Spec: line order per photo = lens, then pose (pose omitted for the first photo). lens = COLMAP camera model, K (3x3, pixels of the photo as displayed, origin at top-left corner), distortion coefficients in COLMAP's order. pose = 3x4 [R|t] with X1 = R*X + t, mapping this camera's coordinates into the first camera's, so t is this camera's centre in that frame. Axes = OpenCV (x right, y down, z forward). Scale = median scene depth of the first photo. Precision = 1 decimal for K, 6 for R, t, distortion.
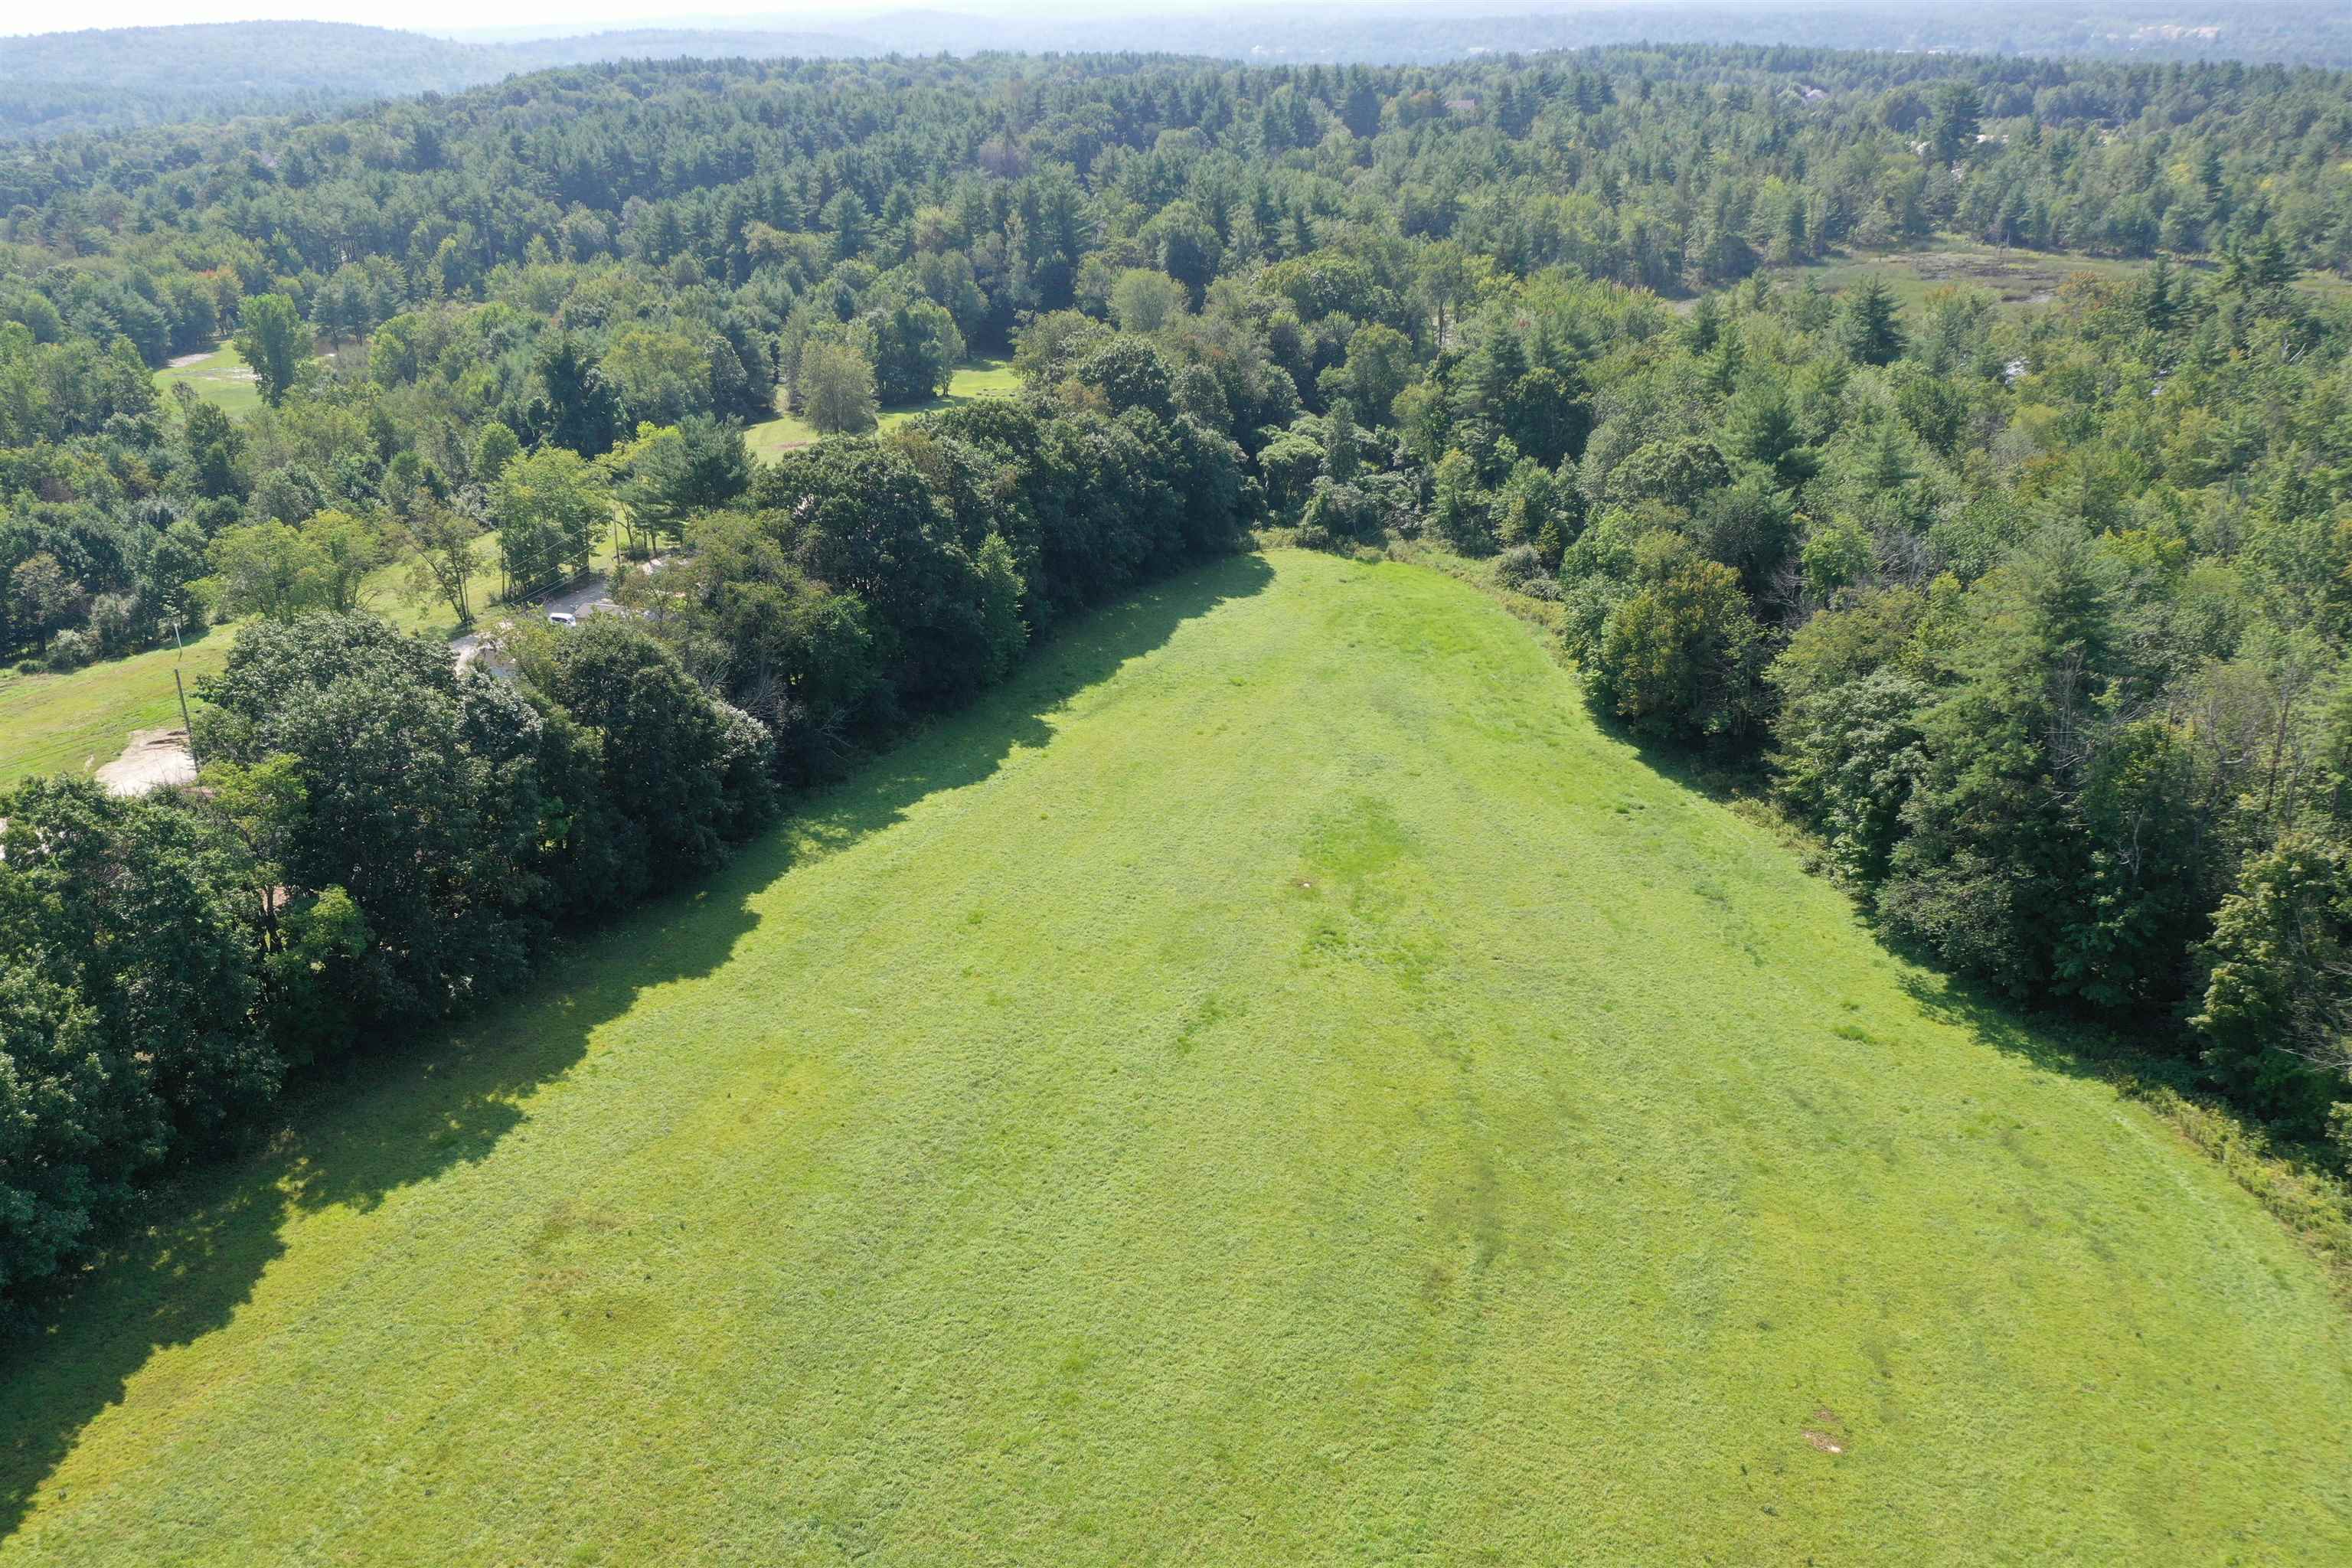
lens RADIAL K [[1862.0, 0, 1188.3], [0, 1862.0, 782.8], [0, 0, 1]] dist [0.019024, -0.000324]
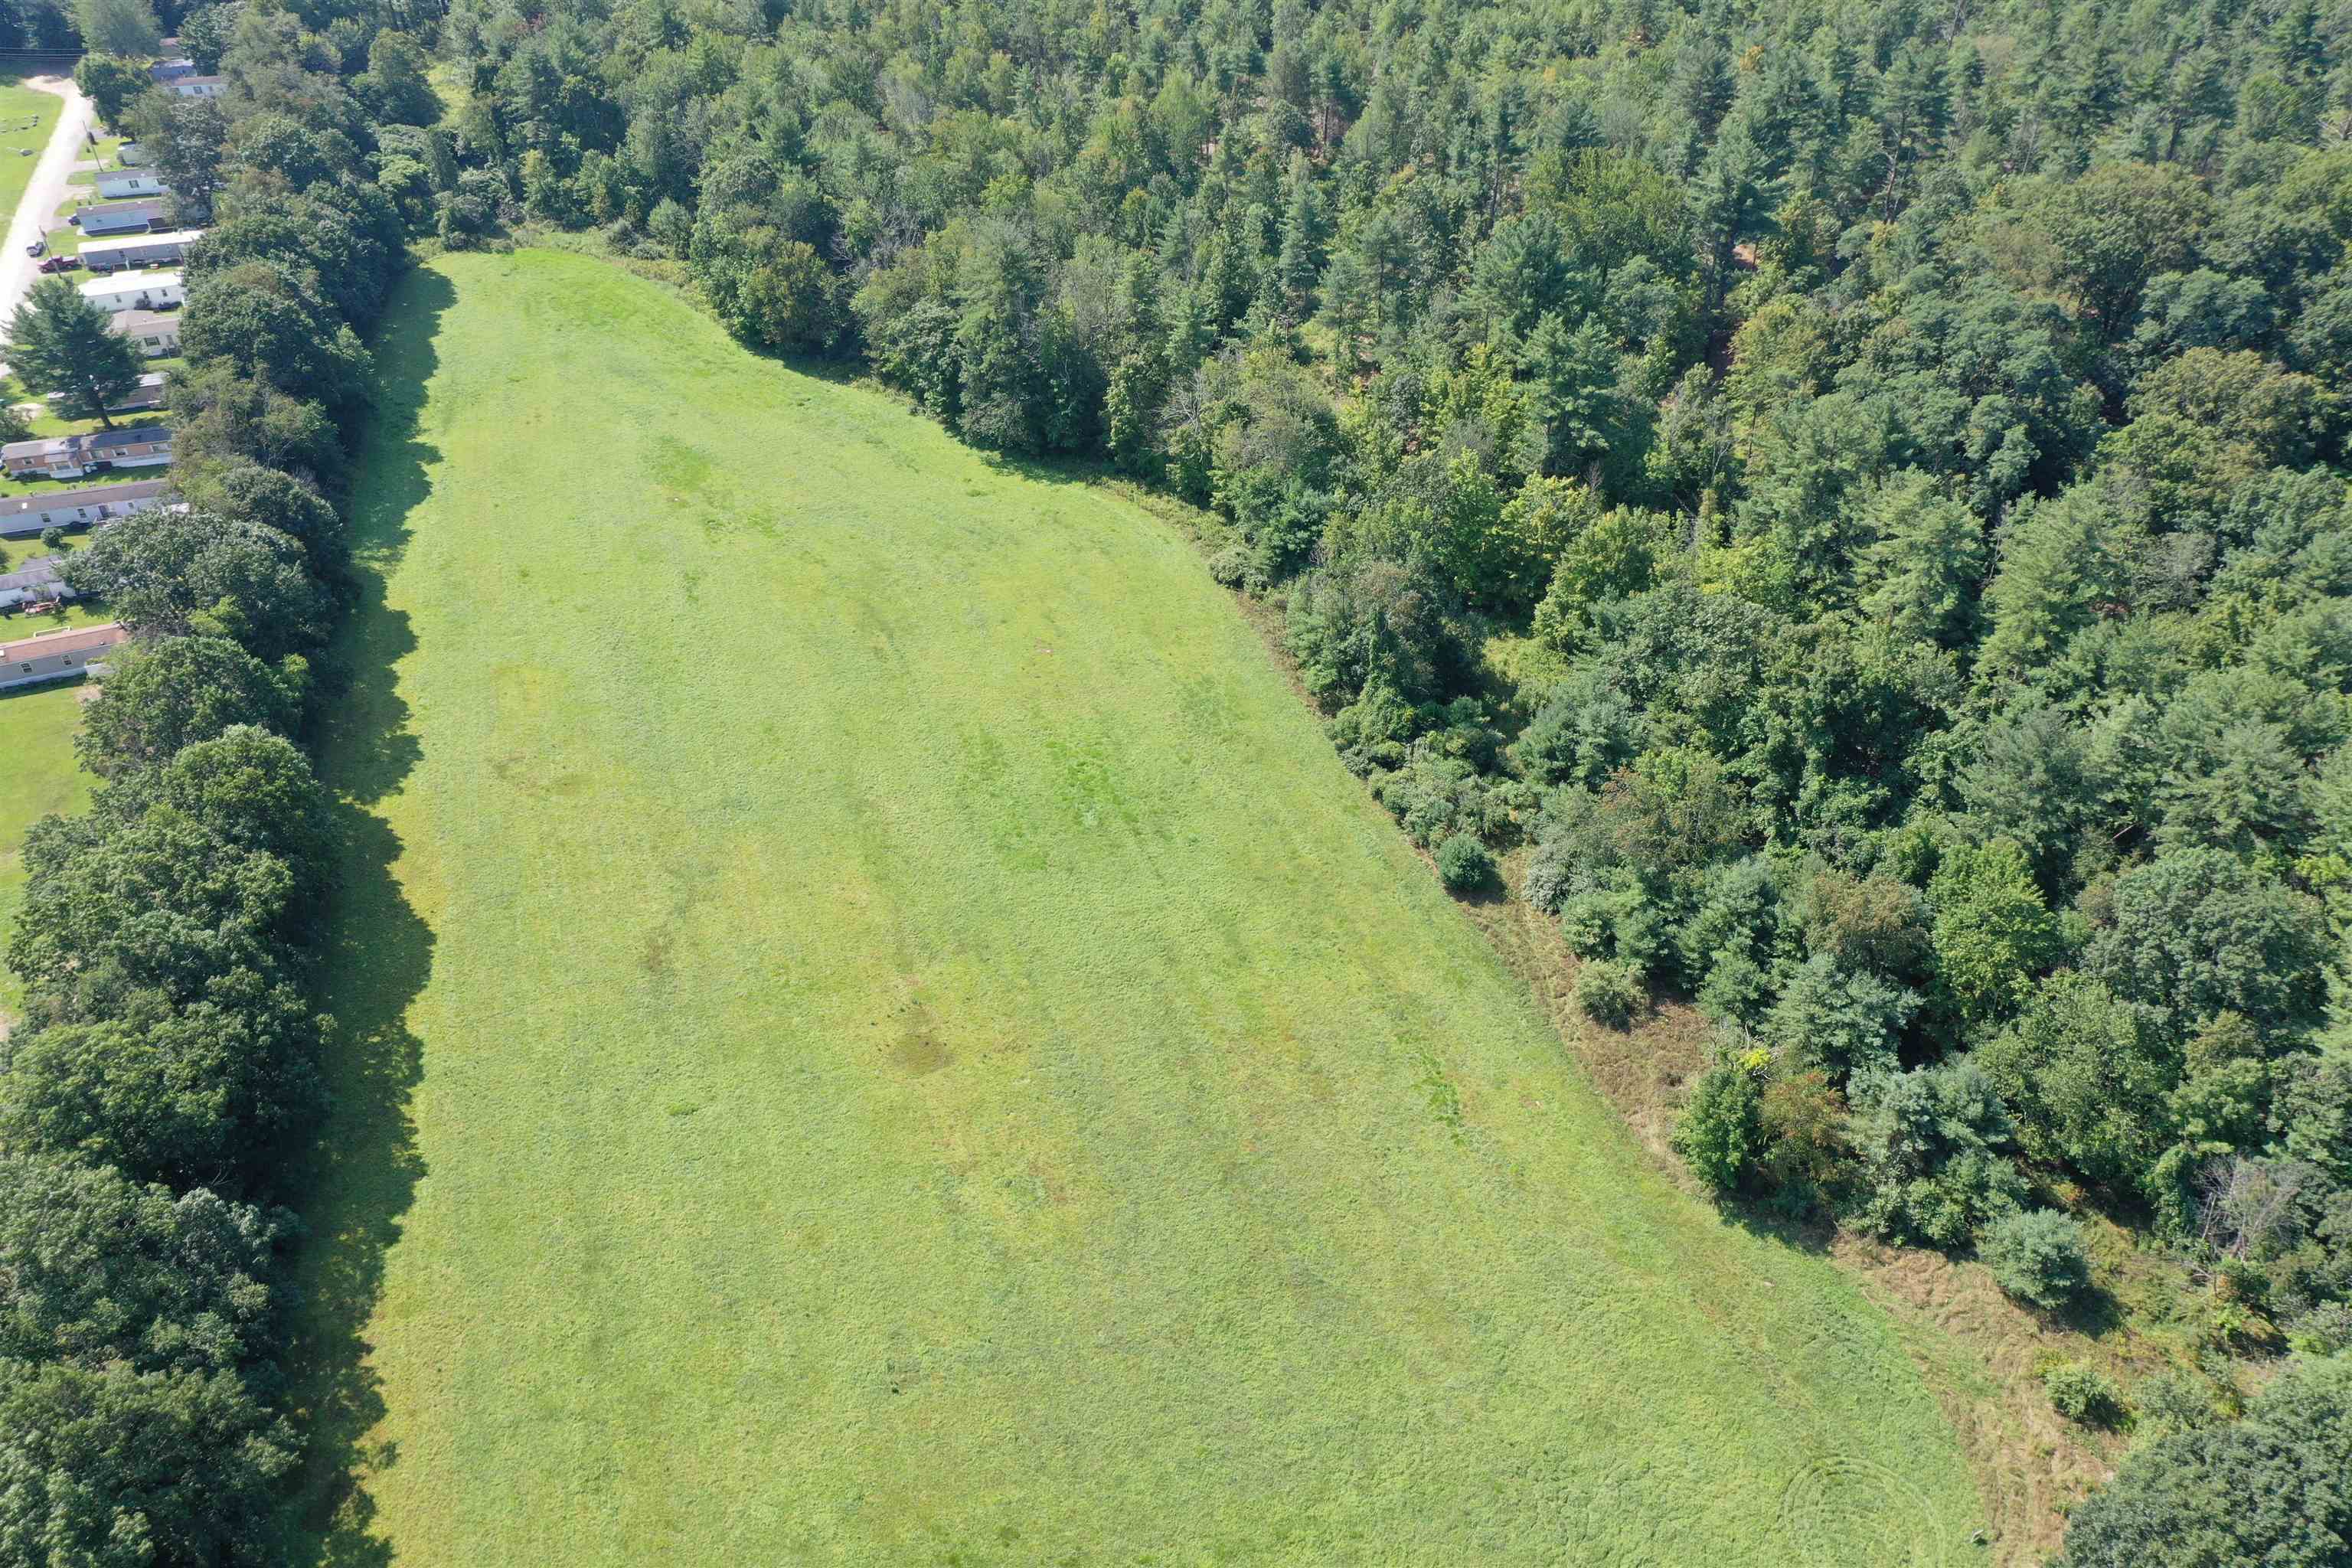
lens RADIAL K [[1862.0, 0, 1181.0], [0, 1862.0, 787.9], [0, 0, 1]] dist [0.019024, -0.000324]
pose [[0.803266, -0.366721, 0.469339, -0.391856], [0.218148, 0.914368, 0.341091, -0.157720], [-0.554233, -0.171601, 0.814480, -0.621972]]
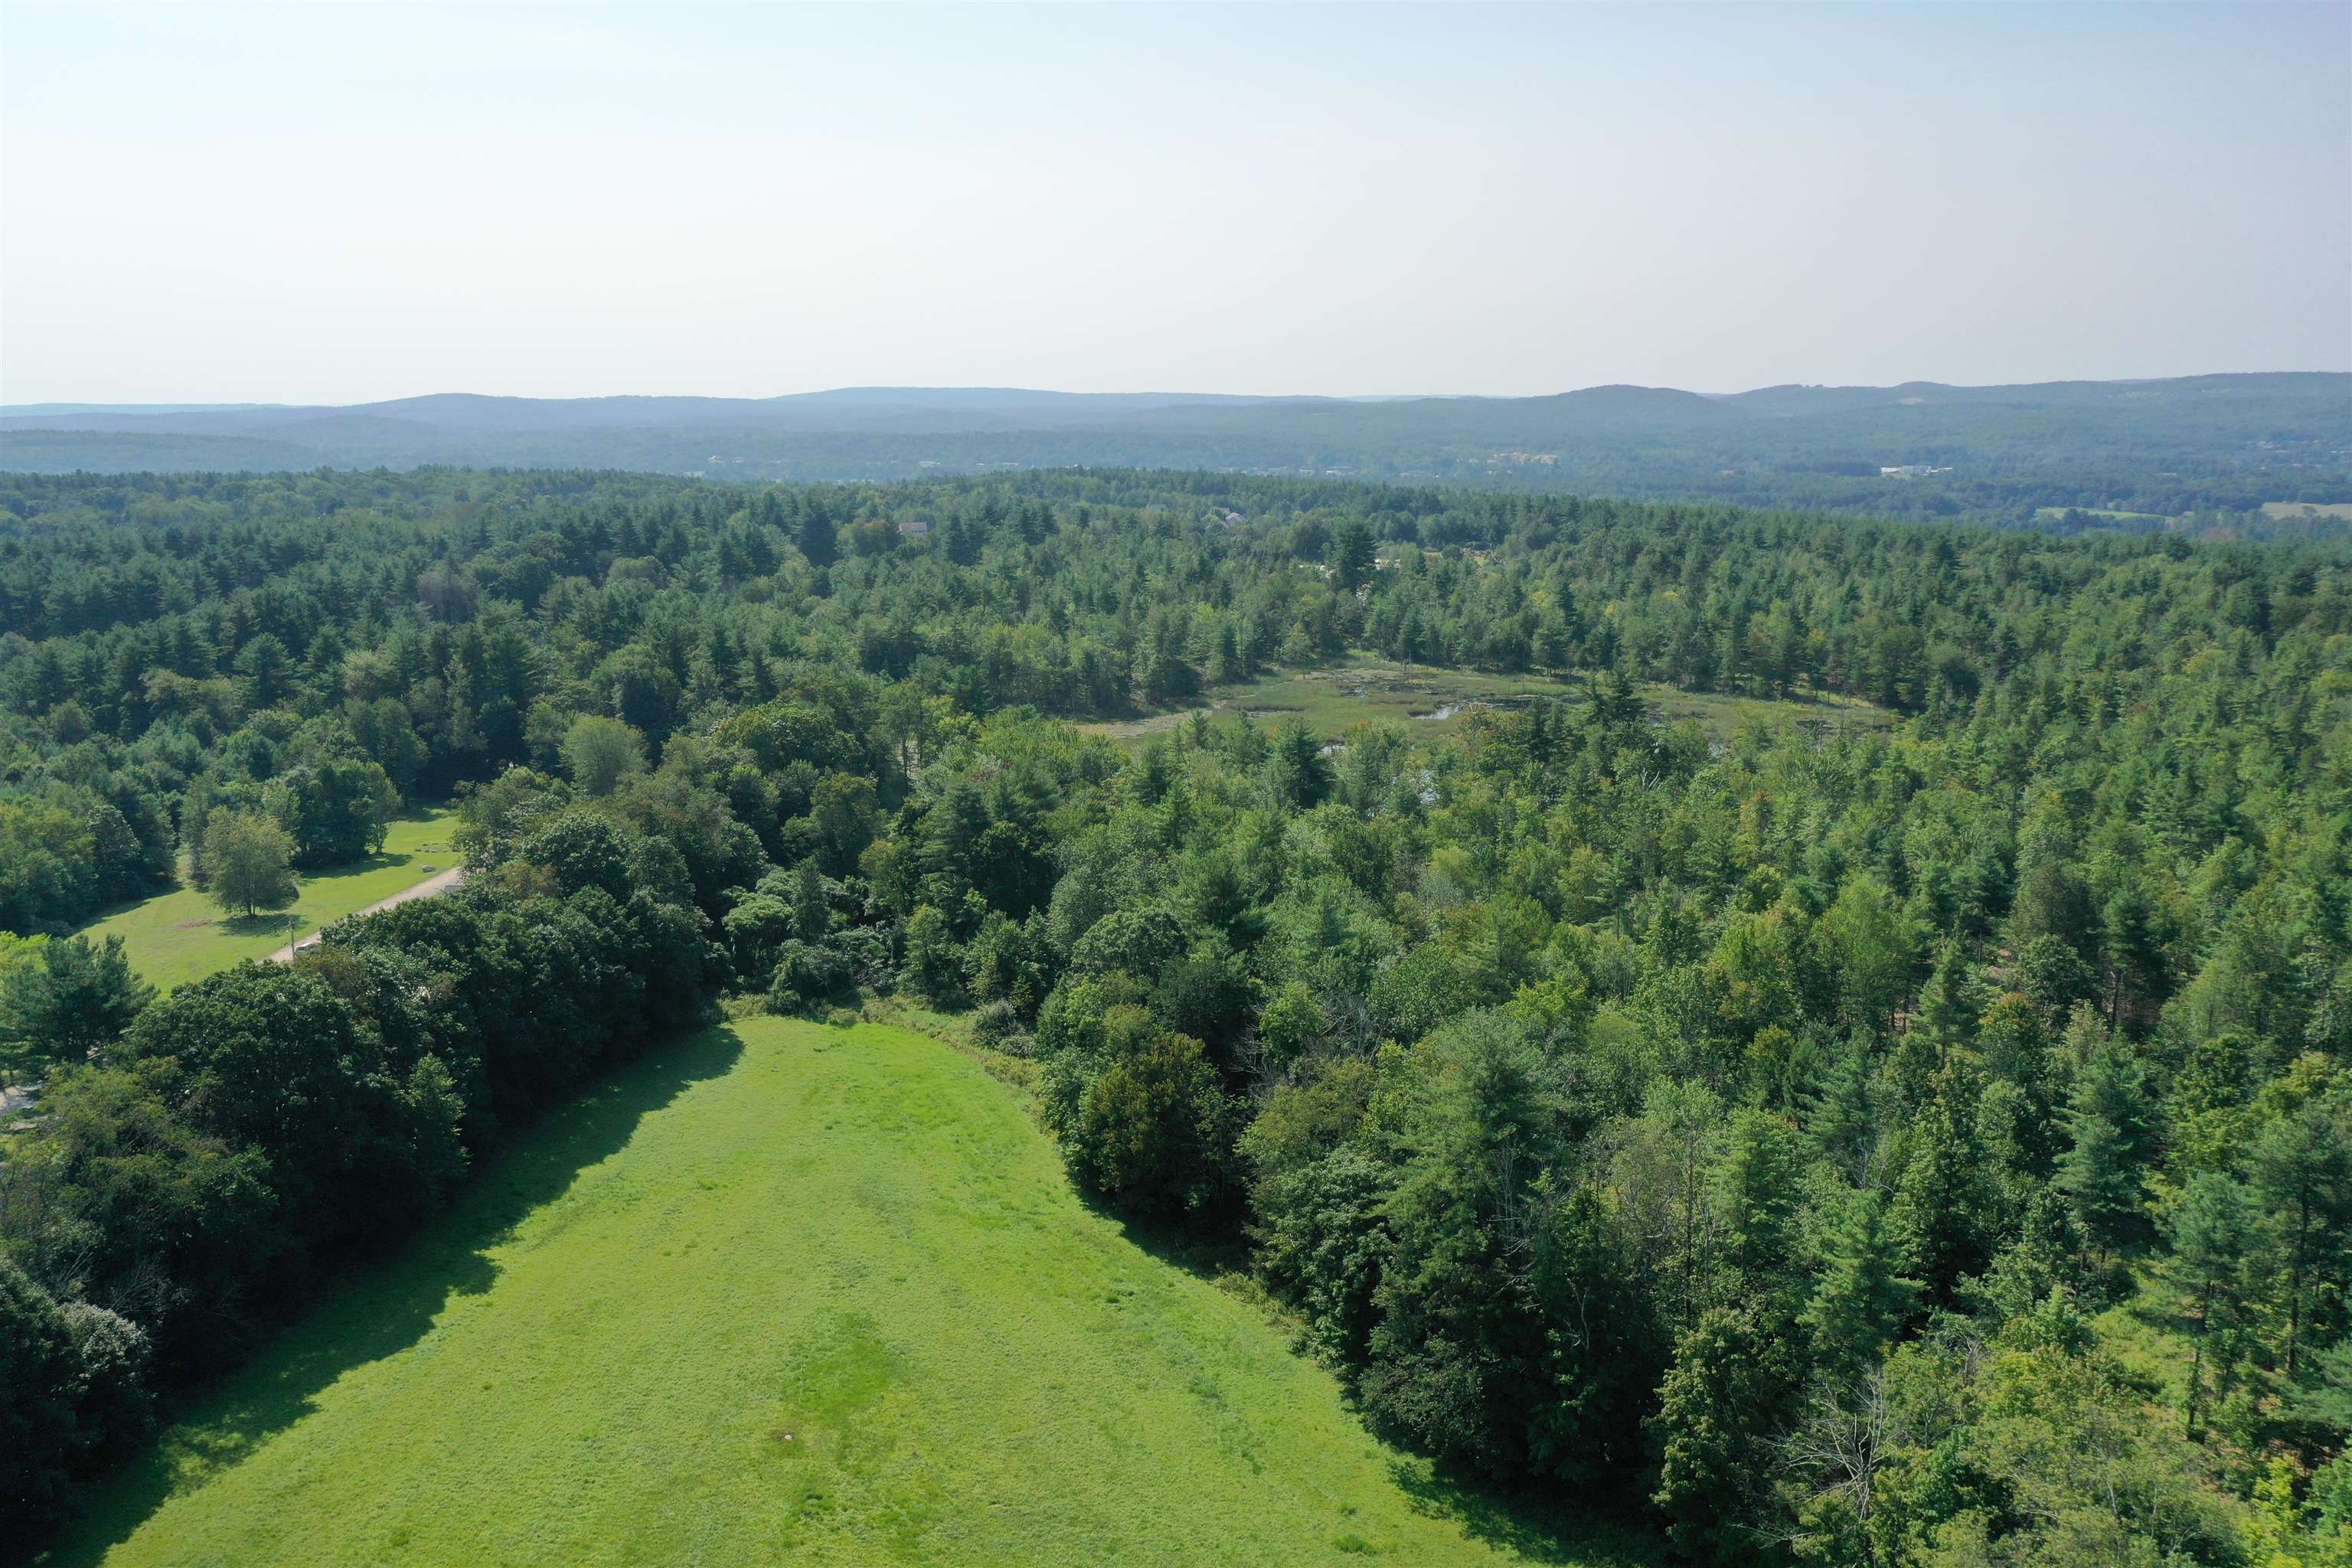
lens RADIAL K [[1862.0, 0, 1184.4], [0, 1862.0, 783.1], [0, 0, 1]] dist [0.019024, -0.000324]
pose [[0.961647, -0.035410, 0.271995, 0.009507], [0.088924, 0.978321, -0.187028, -0.058066], [-0.259476, 0.204042, 0.943949, 0.001979]]
